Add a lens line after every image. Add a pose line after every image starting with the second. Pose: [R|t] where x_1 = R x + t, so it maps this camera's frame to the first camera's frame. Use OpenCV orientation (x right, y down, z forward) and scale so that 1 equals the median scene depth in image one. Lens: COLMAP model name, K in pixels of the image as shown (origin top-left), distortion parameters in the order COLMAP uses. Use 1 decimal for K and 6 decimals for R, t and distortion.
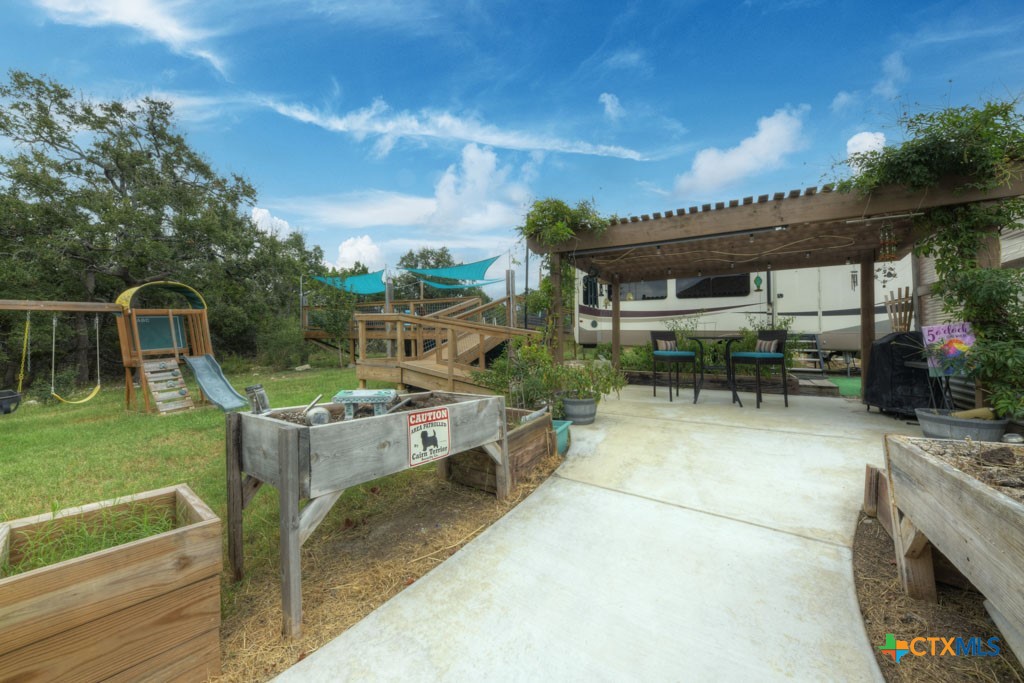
lens RADIAL K [[346.9, 0, 509.5], [0, 346.9, 345.6], [0, 0, 1]] dist [0.000845, 0.000054]
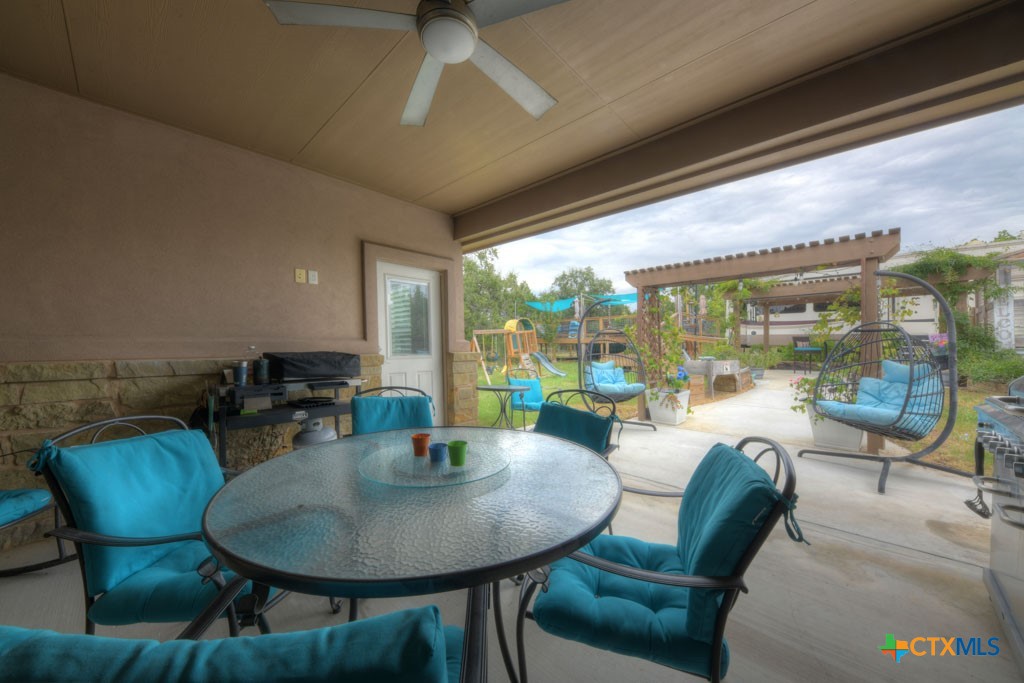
lens RADIAL K [[346.9, 0, 509.5], [0, 346.9, 345.6], [0, 0, 1]] dist [0.000845, 0.000054]
pose [[0.953718, -0.013590, -0.300395, -0.267272], [0.010942, 0.999885, -0.010497, 0.003275], [0.300503, 0.006724, 0.953757, -0.674808]]
